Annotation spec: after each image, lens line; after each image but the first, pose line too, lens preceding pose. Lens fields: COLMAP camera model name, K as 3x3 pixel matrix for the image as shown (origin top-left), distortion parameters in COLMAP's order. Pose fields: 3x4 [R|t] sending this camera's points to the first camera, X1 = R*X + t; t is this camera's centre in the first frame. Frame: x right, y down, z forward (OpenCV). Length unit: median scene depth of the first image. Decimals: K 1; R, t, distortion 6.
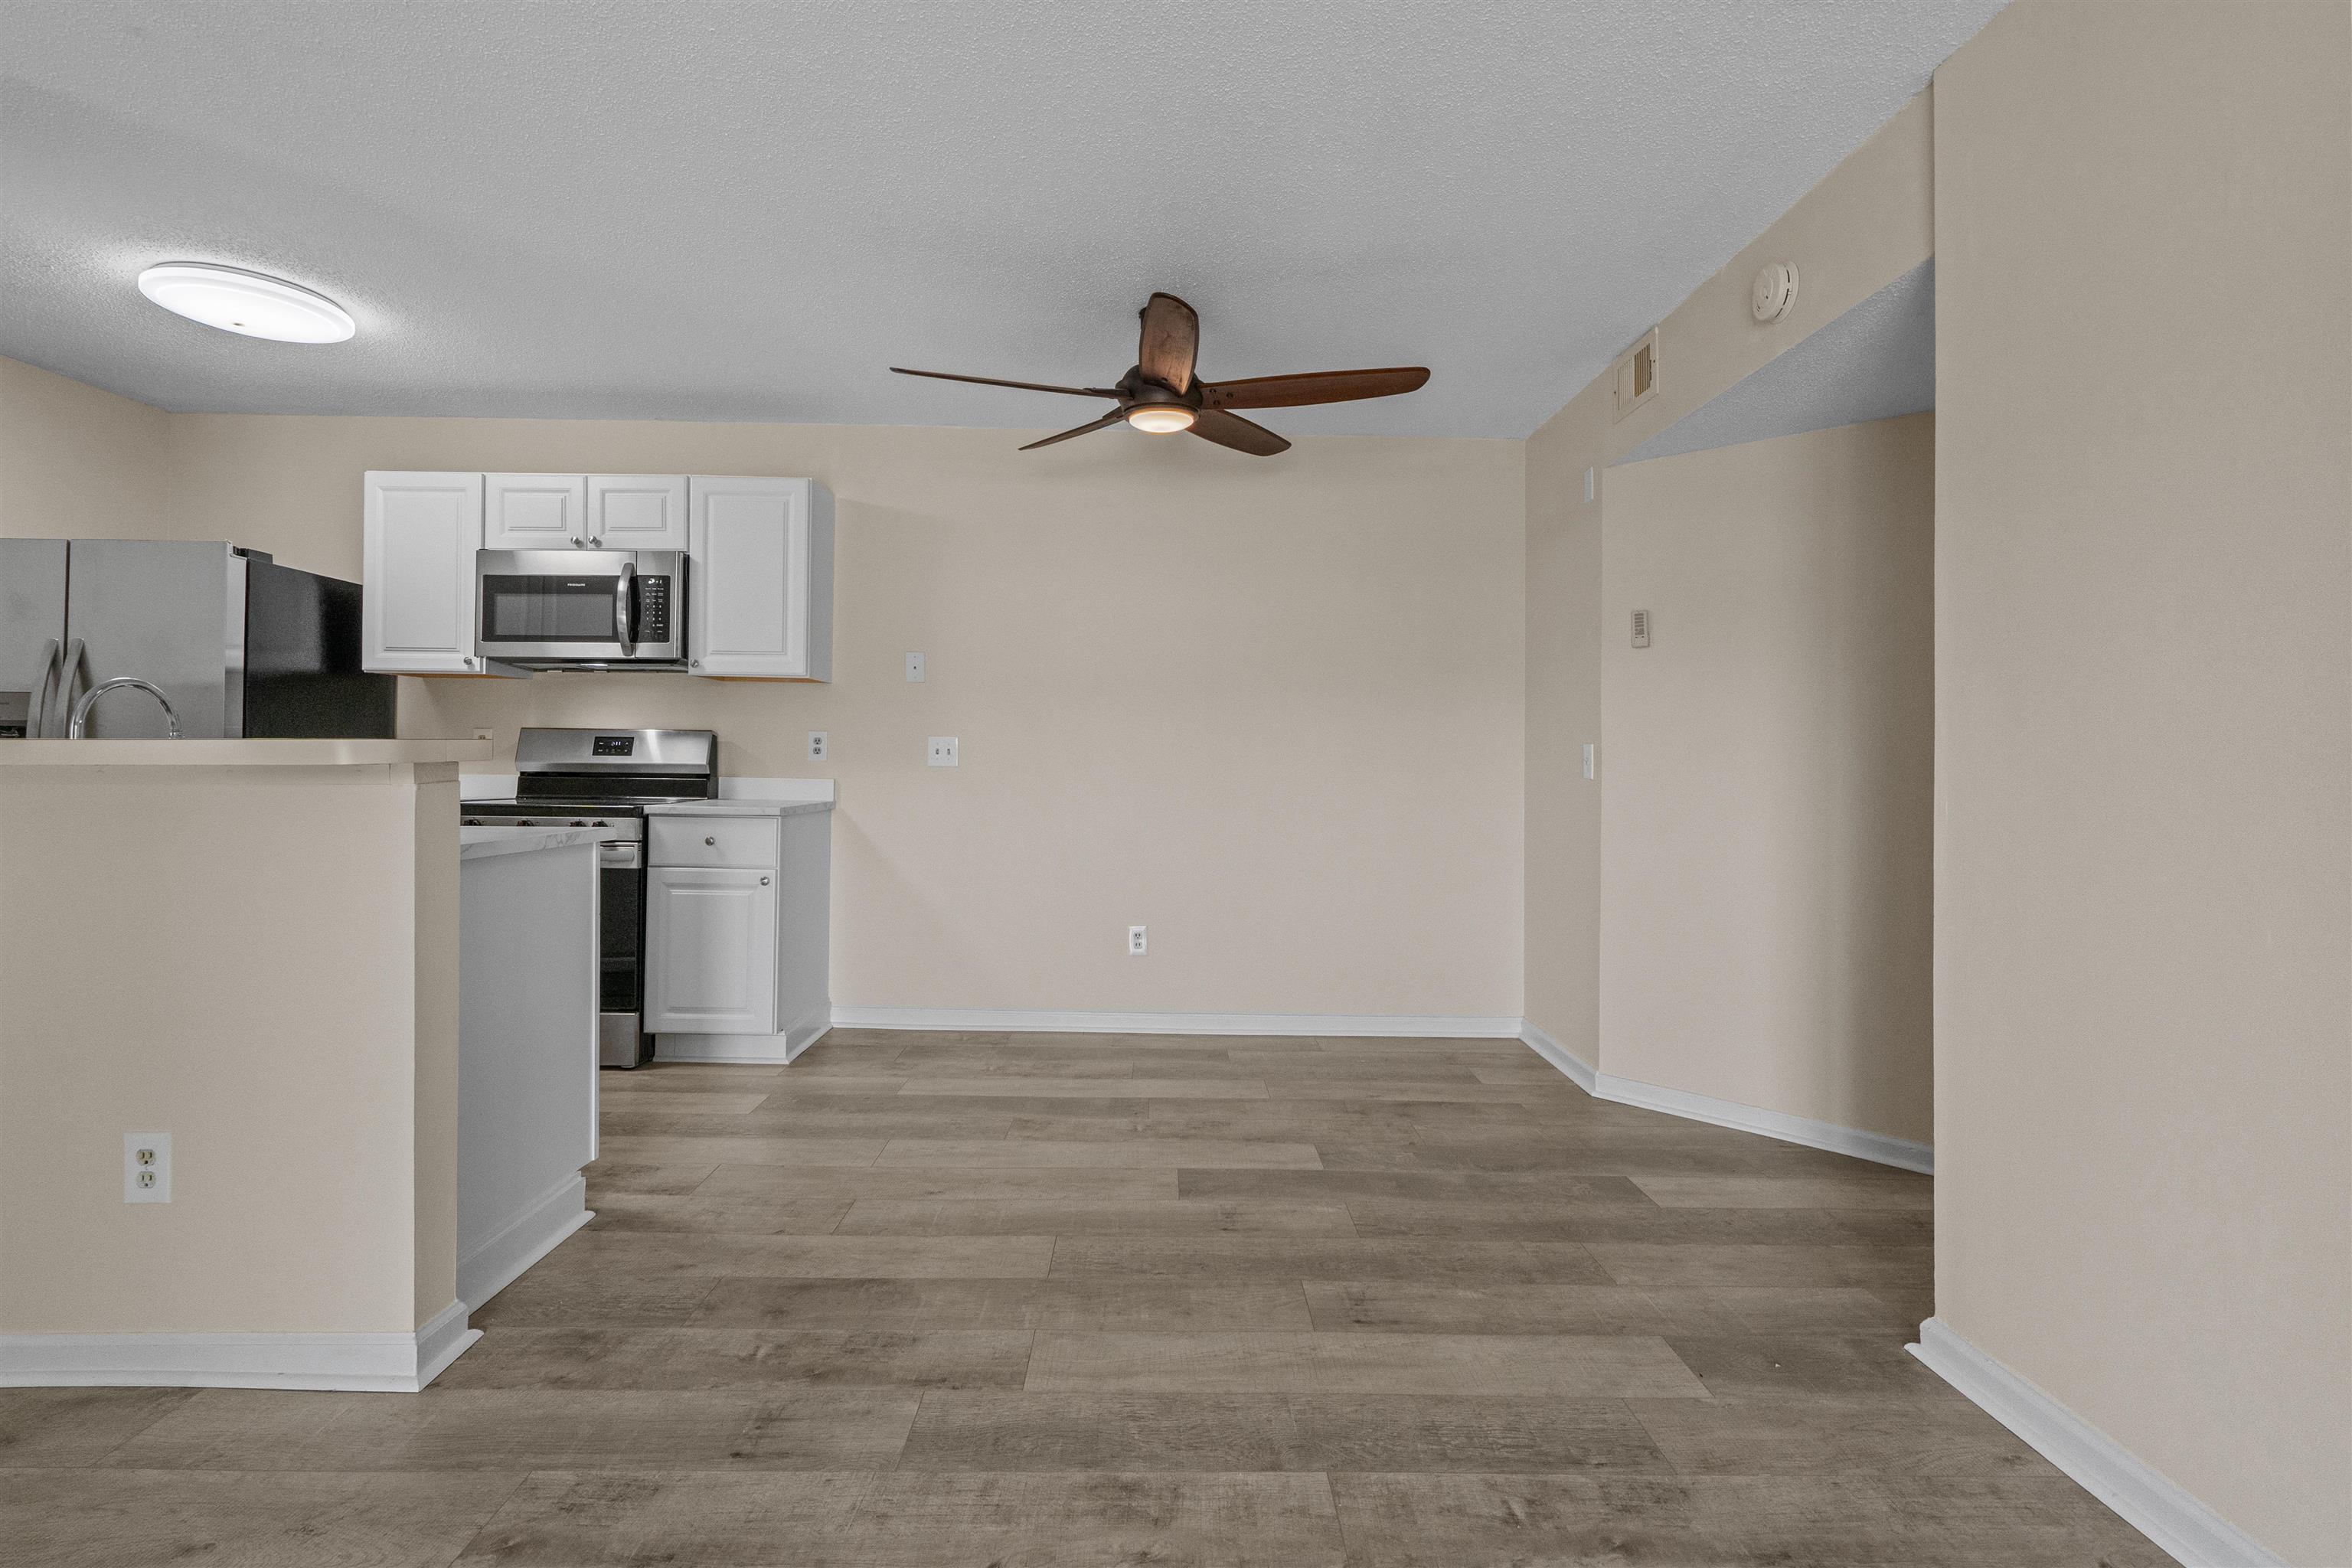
lens RADIAL K [[1083.0, 0, 1180.3], [0, 1083.0, 749.5], [0, 0, 1]] dist [-0.001350, -0.000340]
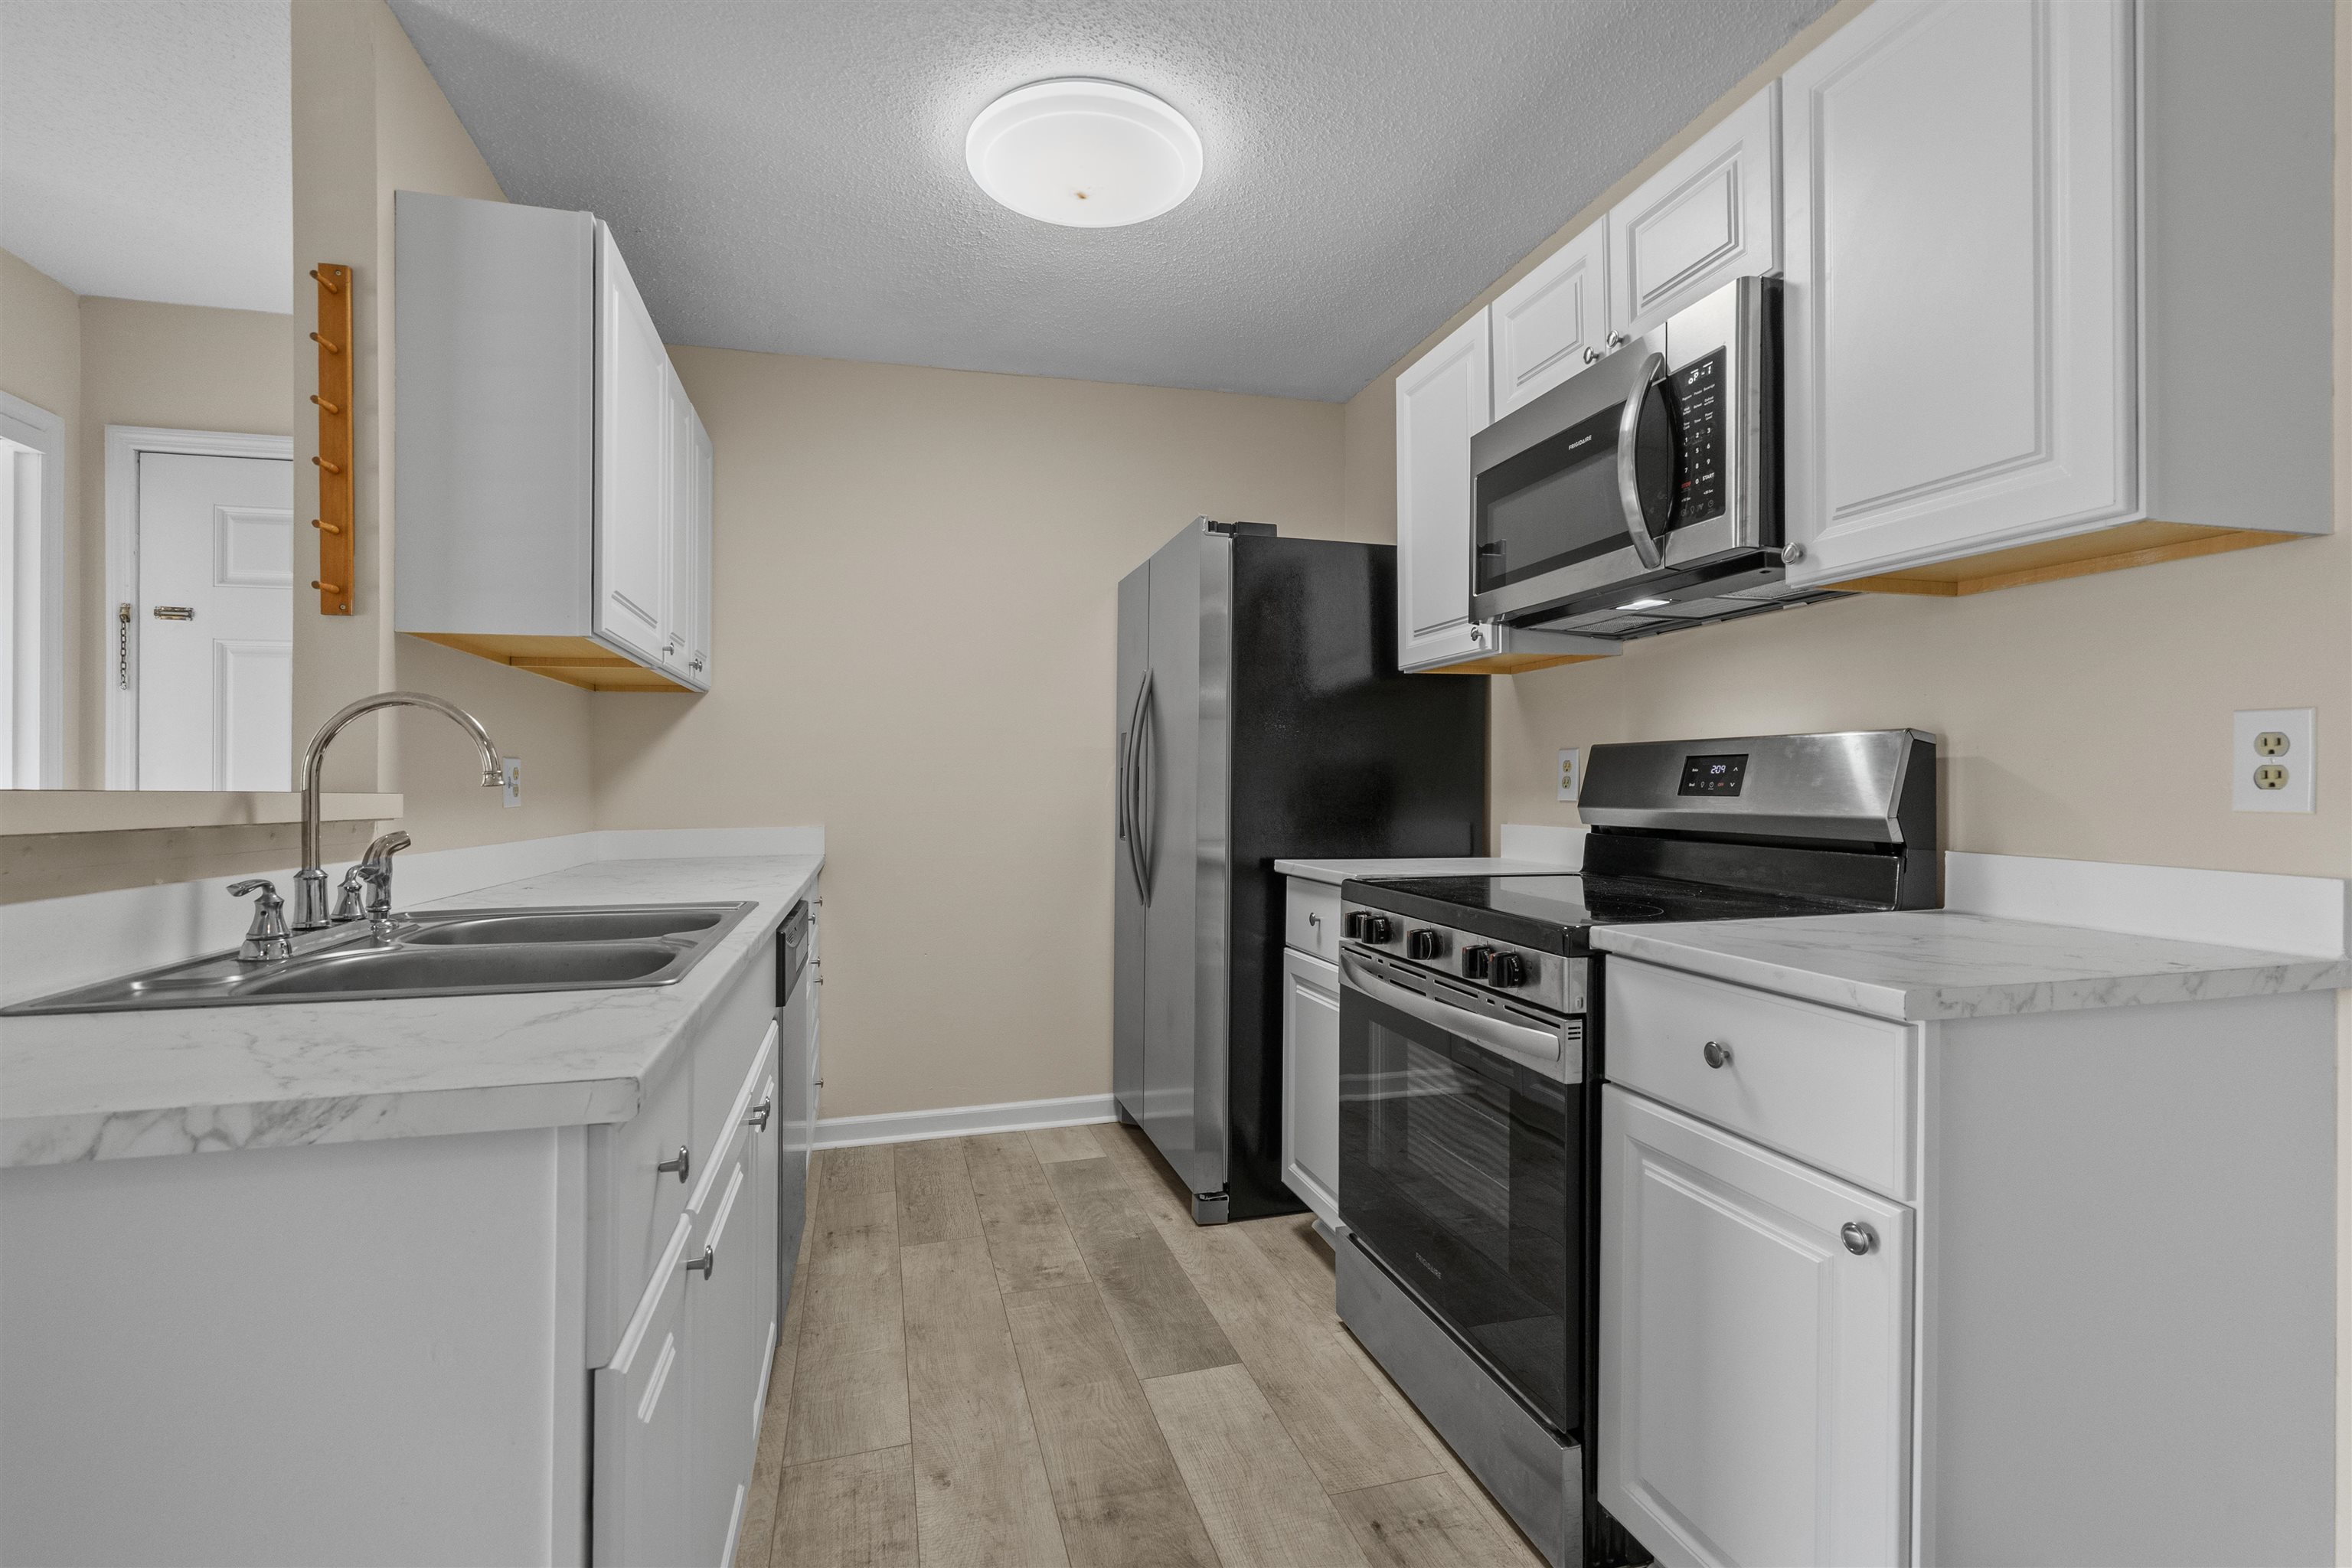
lens RADIAL K [[1077.0, 0, 1172.6], [0, 1077.0, 773.0], [0, 0, 1]] dist [-0.001803, -0.000087]
pose [[0.243136, -0.020682, -0.969772, -0.155366], [0.017623, 0.999702, -0.016902, -0.000344], [0.969832, -0.012981, 0.243428, 0.786210]]
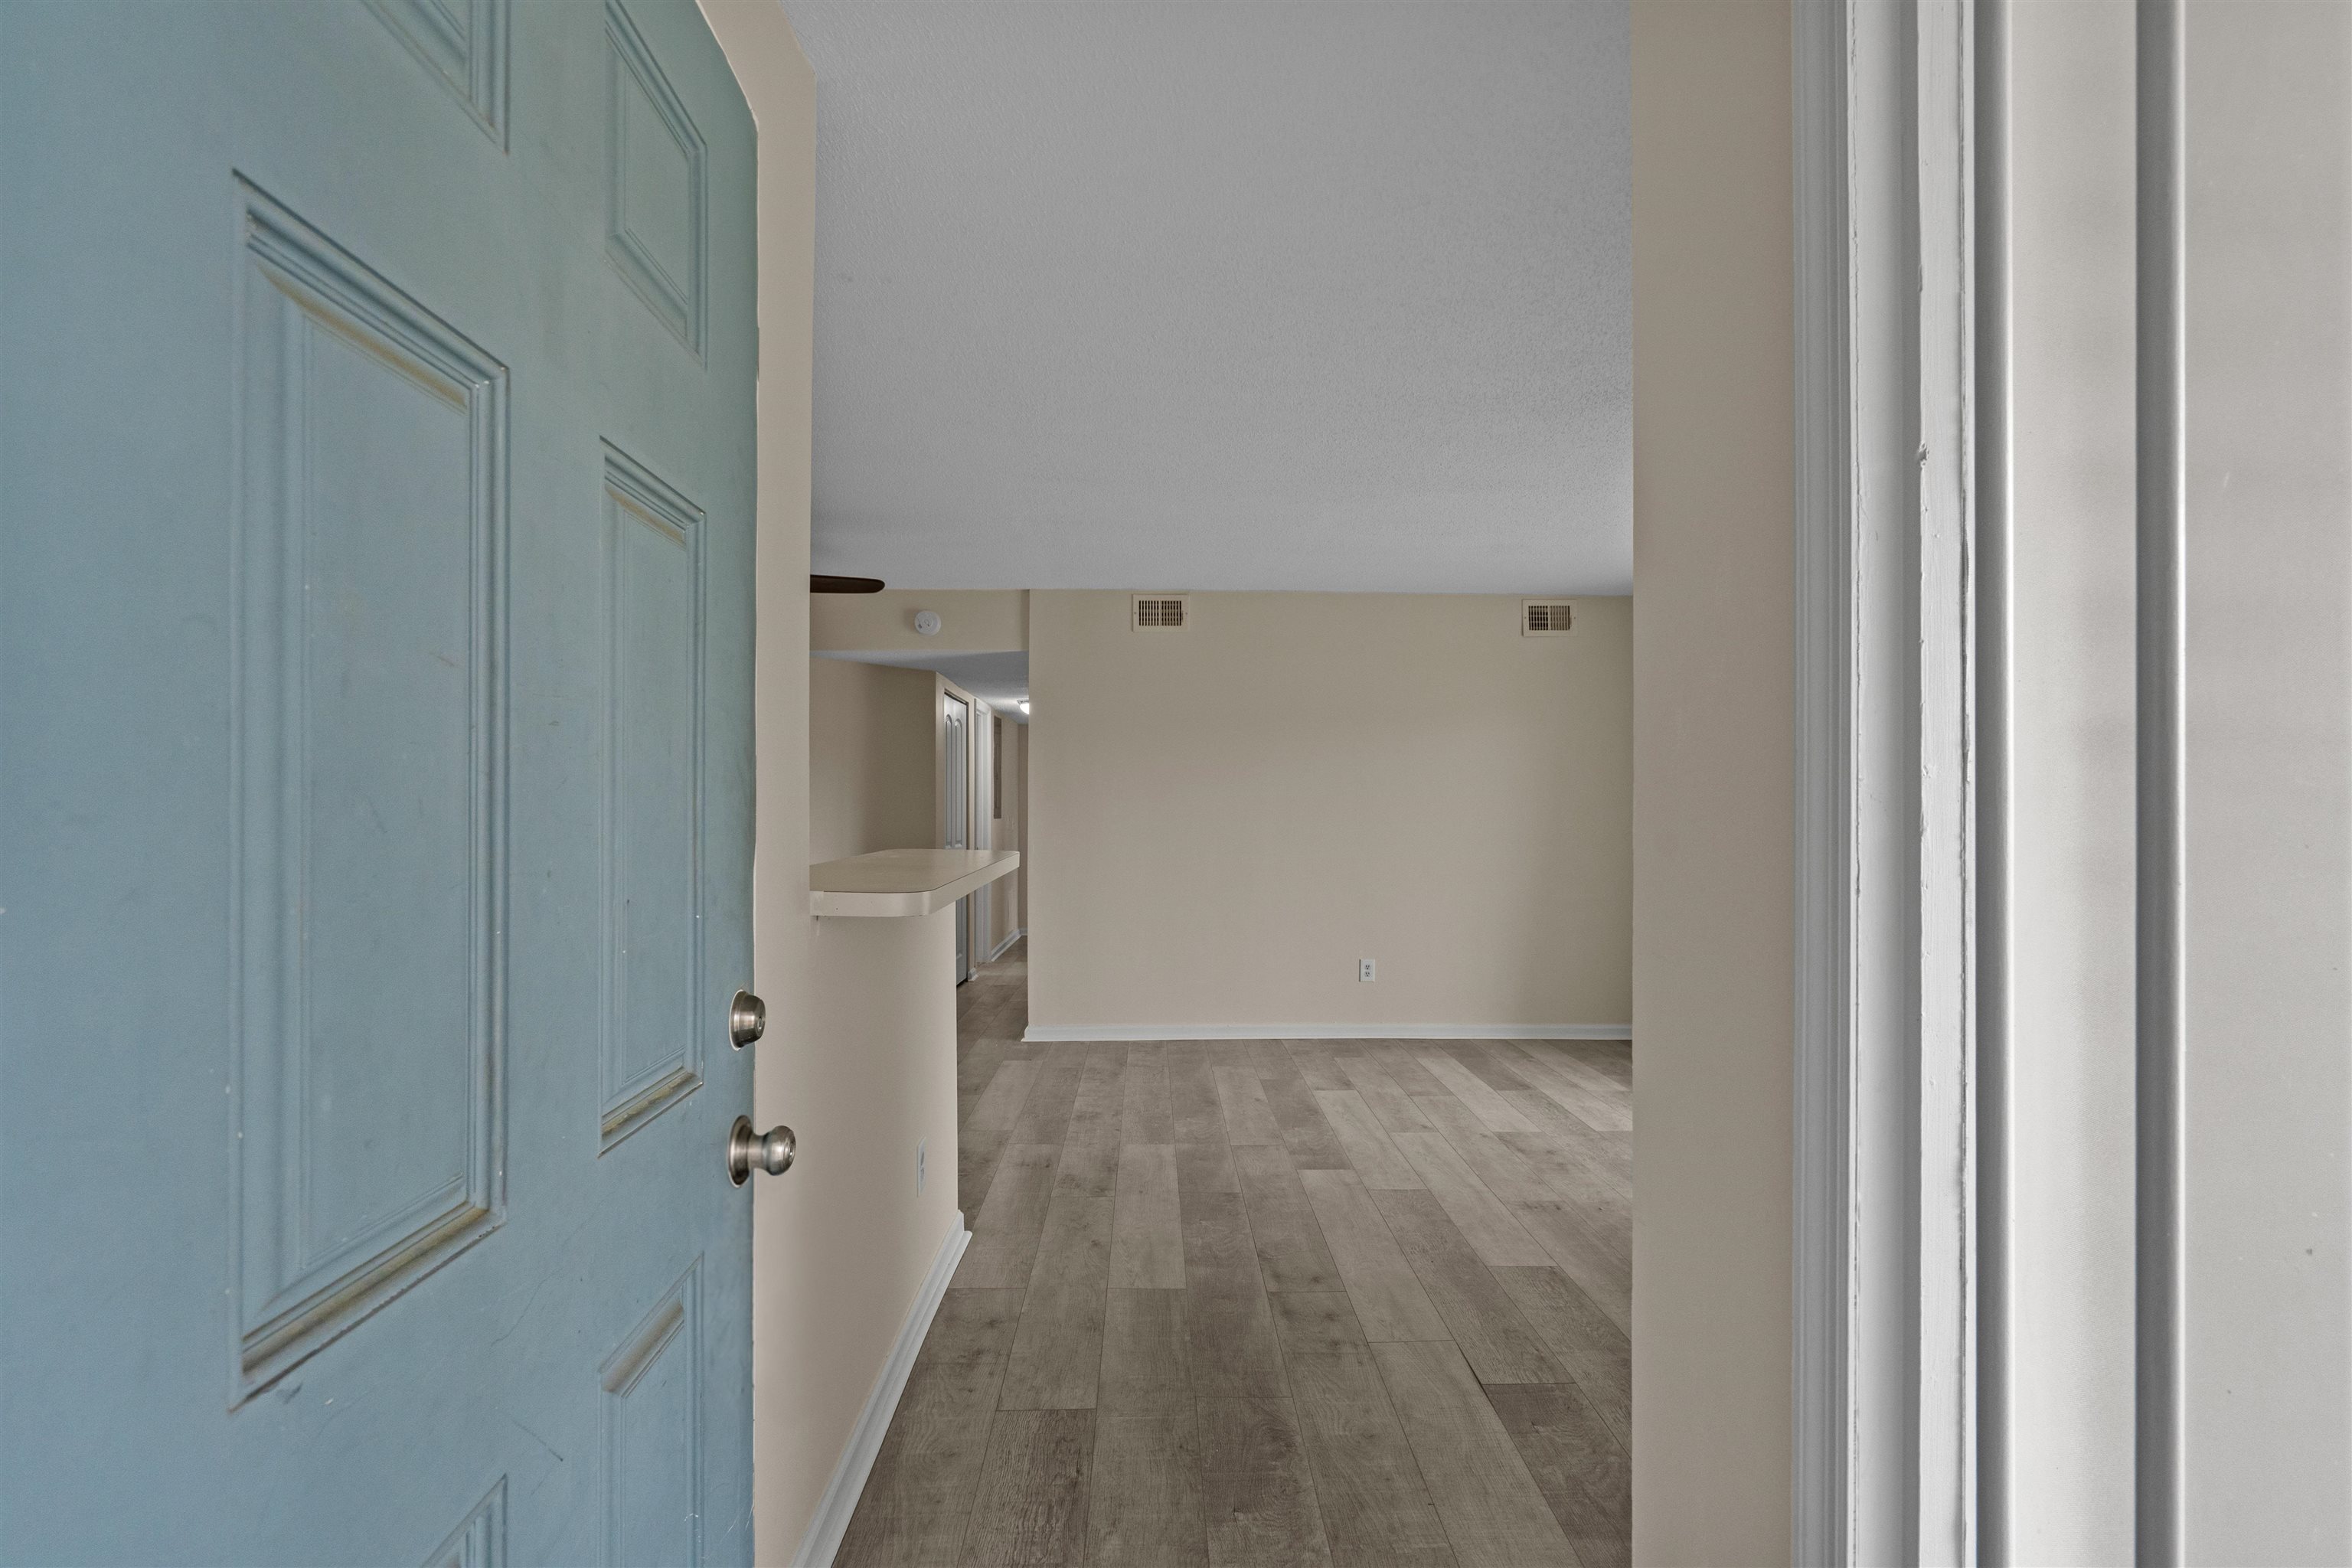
lens RADIAL K [[1076.1, 0, 1185.8], [0, 1076.1, 782.8], [0, 0, 1]] dist [-0.003131, -0.000309]
pose [[-0.010864, 0.014243, 0.999840, -1.224177], [-0.009682, 0.999850, -0.014348, -0.047306], [-0.999894, -0.009837, -0.010724, 0.351202]]
